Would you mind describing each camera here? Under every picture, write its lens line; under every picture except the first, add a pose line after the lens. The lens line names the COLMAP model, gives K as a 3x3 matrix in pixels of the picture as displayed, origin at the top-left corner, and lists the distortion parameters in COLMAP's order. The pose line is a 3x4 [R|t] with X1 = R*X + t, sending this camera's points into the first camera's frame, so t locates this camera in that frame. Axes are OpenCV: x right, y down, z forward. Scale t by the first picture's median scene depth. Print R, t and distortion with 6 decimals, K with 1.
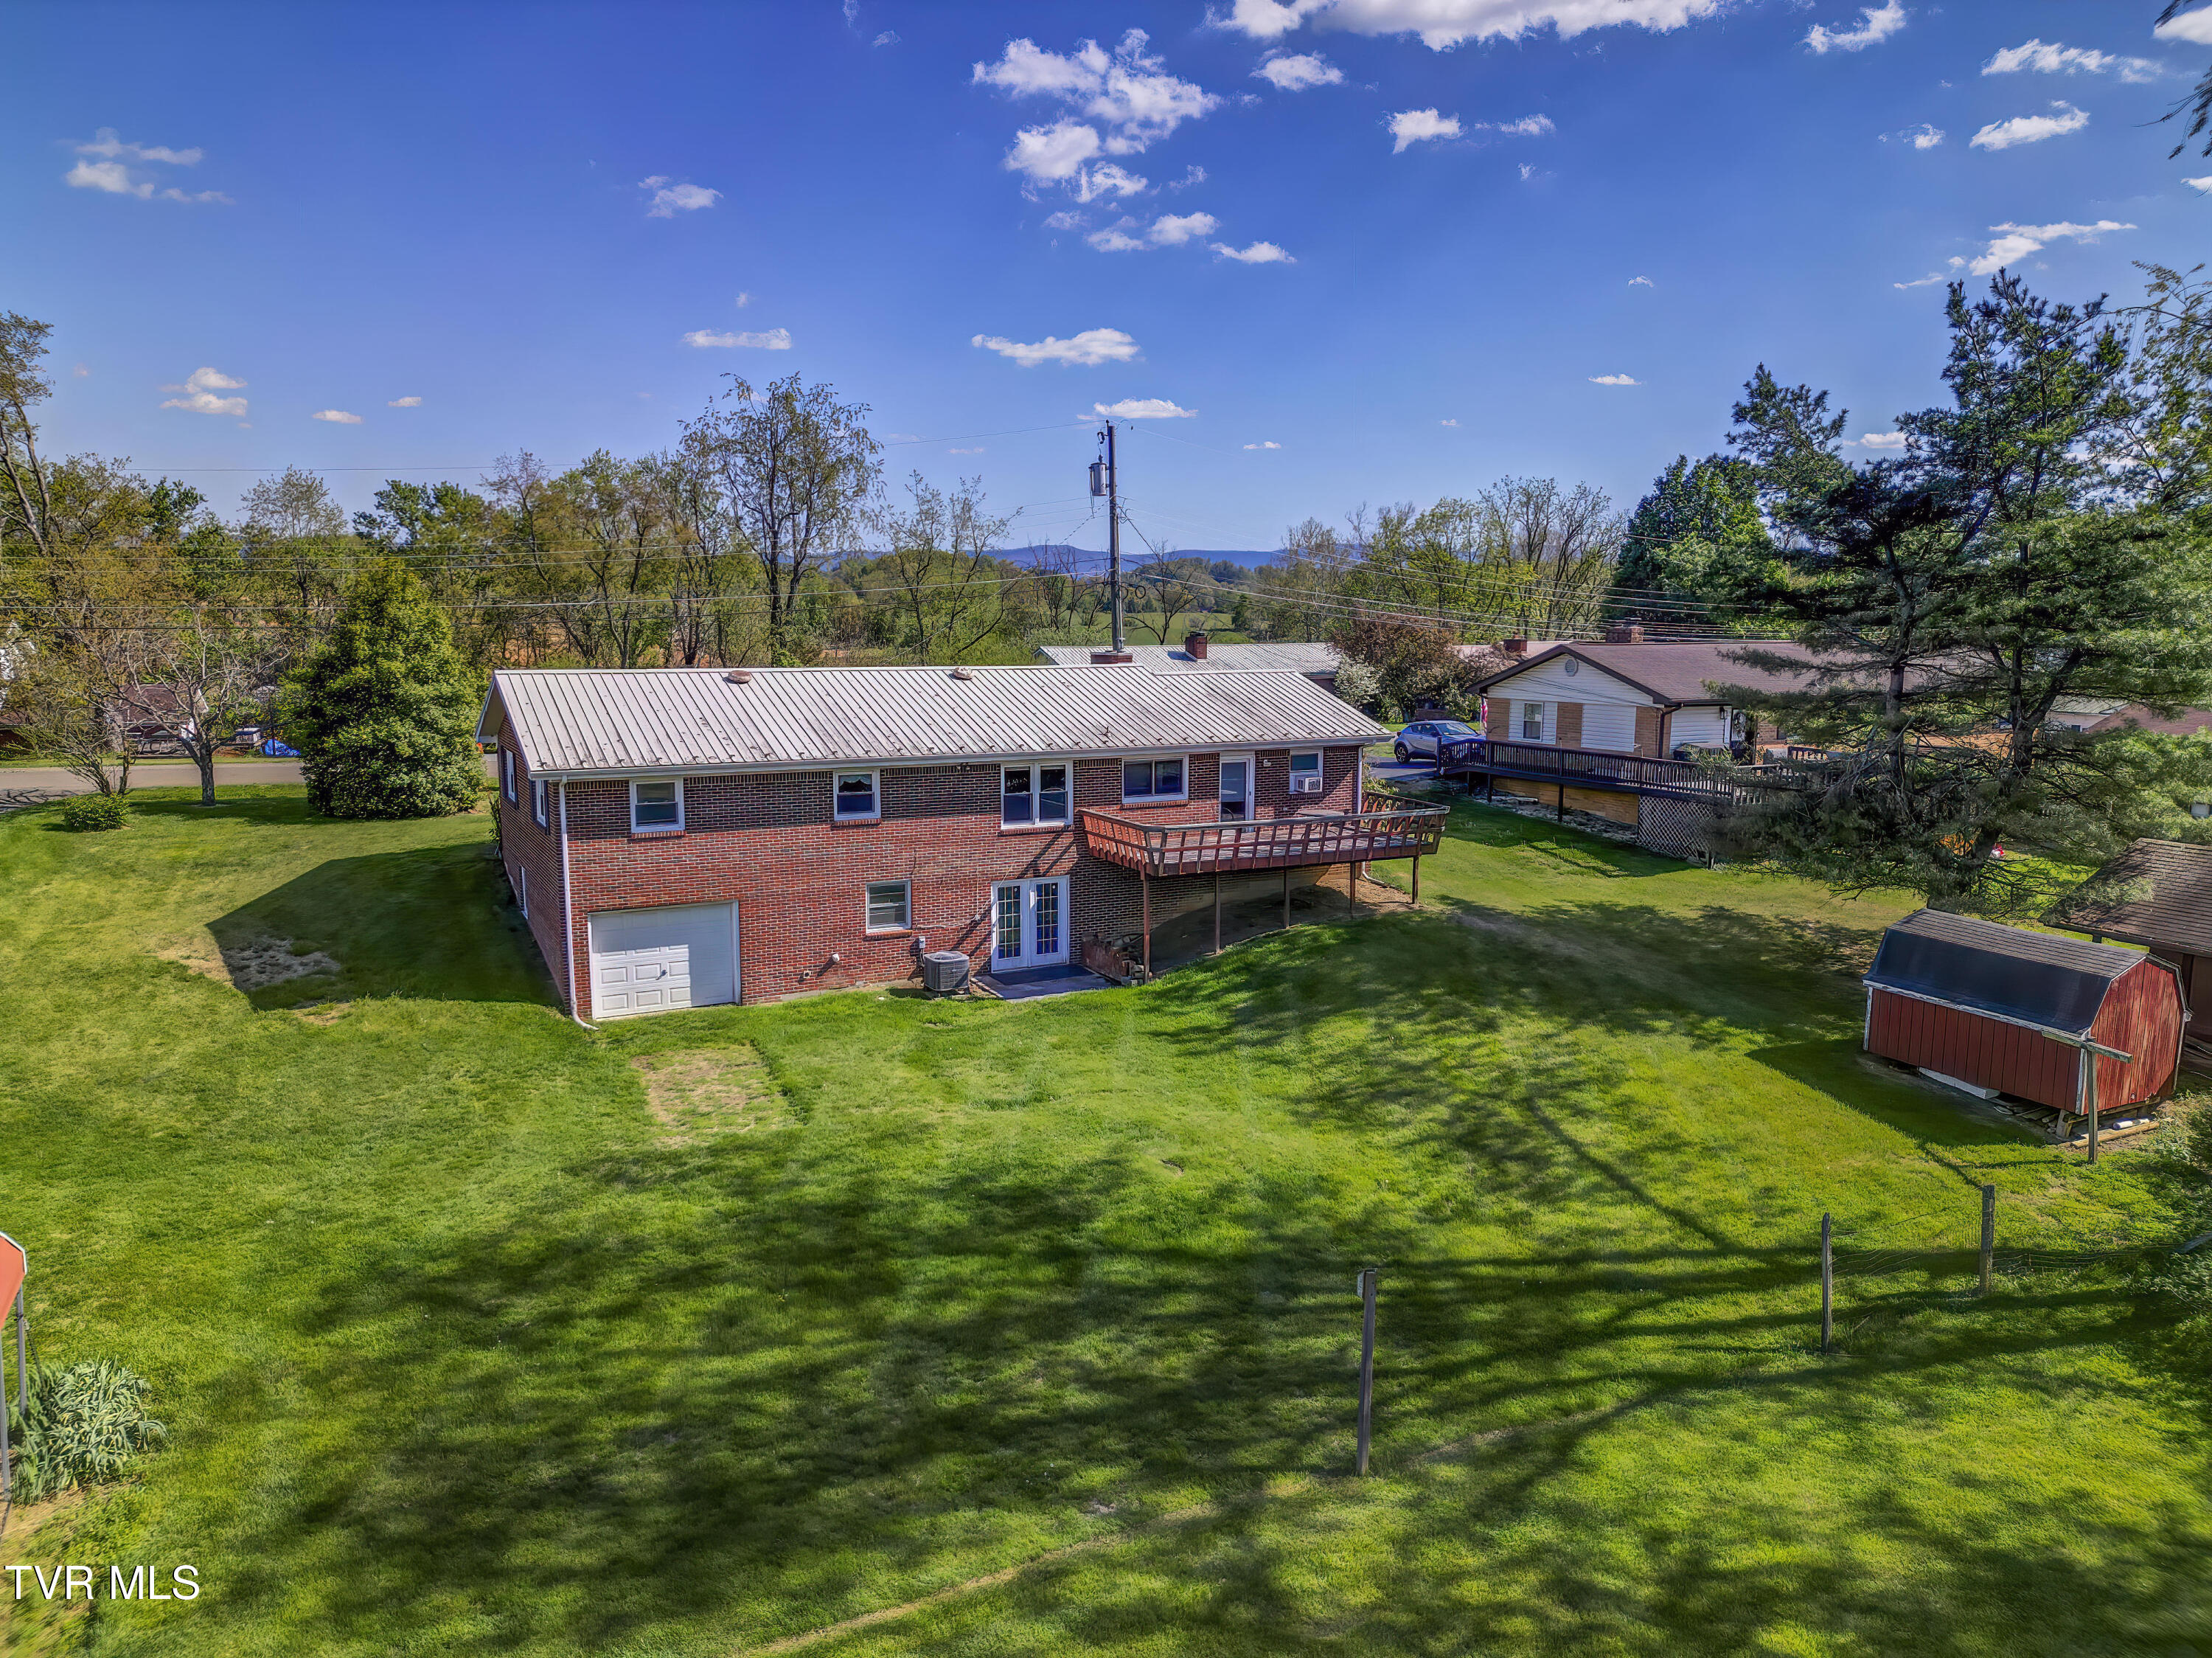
lens RADIAL K [[1552.0, 0, 1085.9], [0, 1552.0, 830.0], [0, 0, 1]] dist [0.023042, 0.002048]
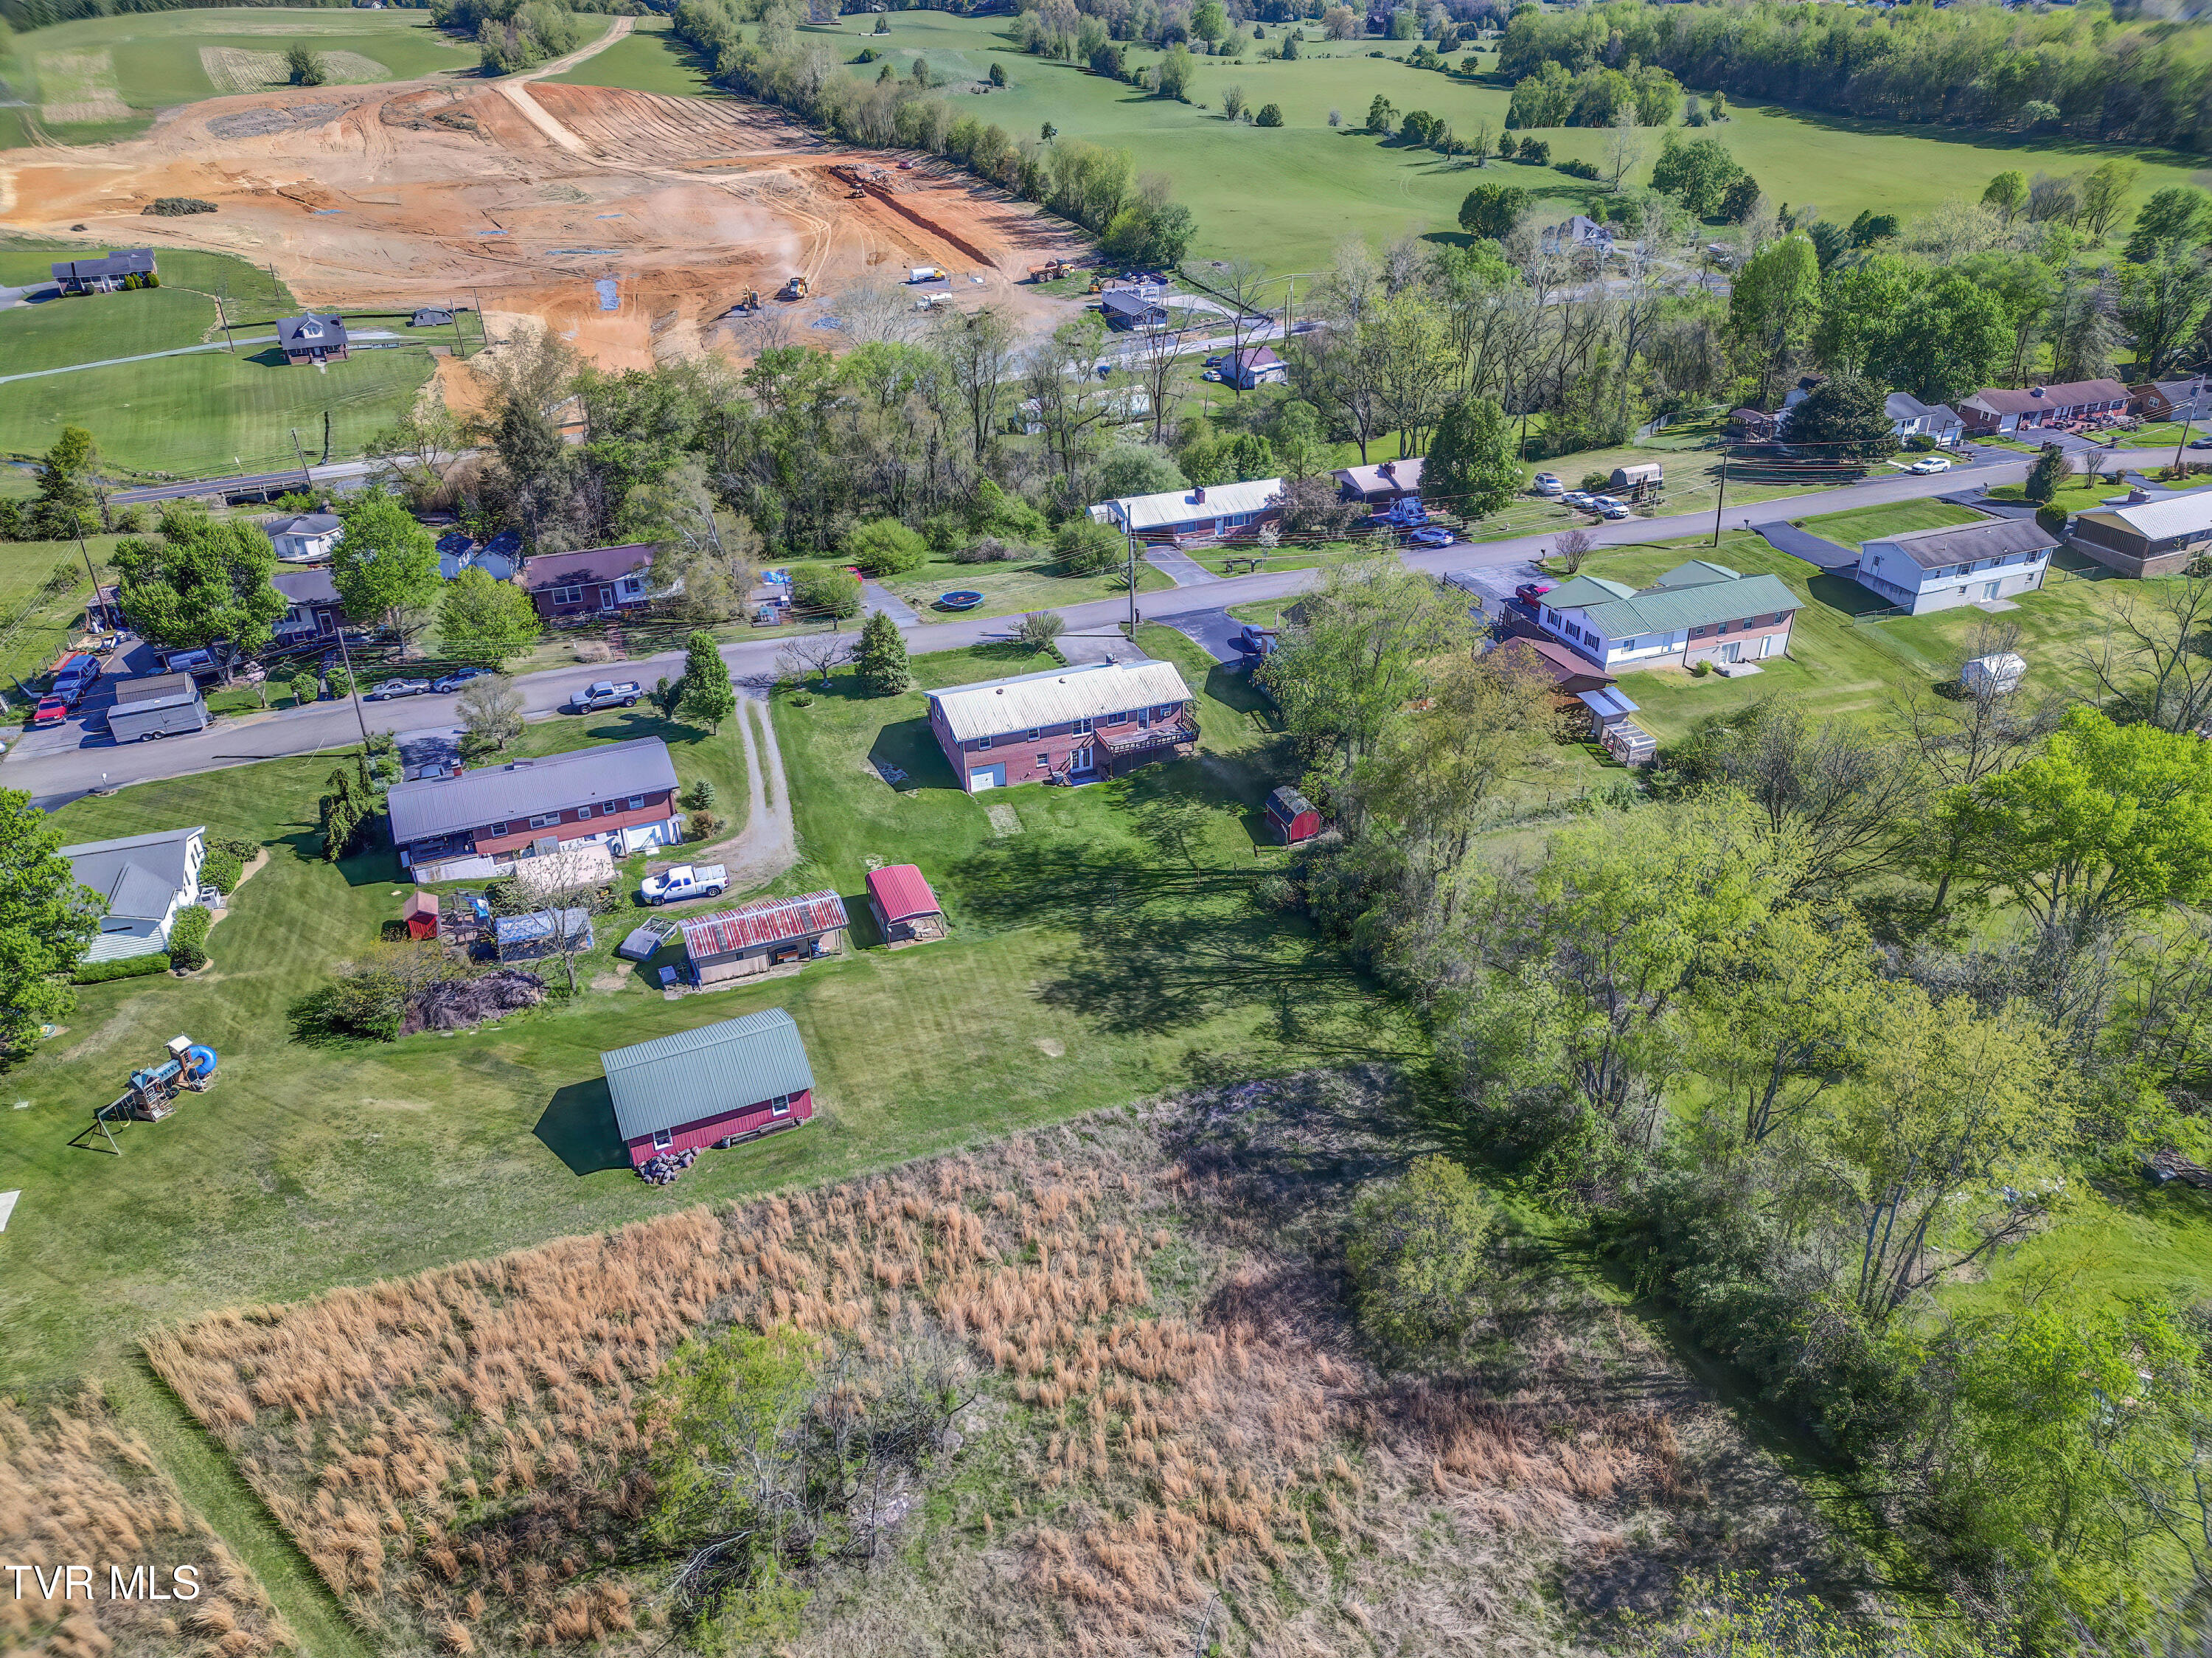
lens RADIAL K [[1552.0, 0, 1110.0], [0, 1552.0, 827.4], [0, 0, 1]] dist [0.023042, 0.002048]
pose [[0.995437, 0.038043, -0.087508, 0.353280], [-0.004113, 0.933341, 0.358968, -1.091693], [0.095331, -0.356971, 0.929238, -2.415760]]
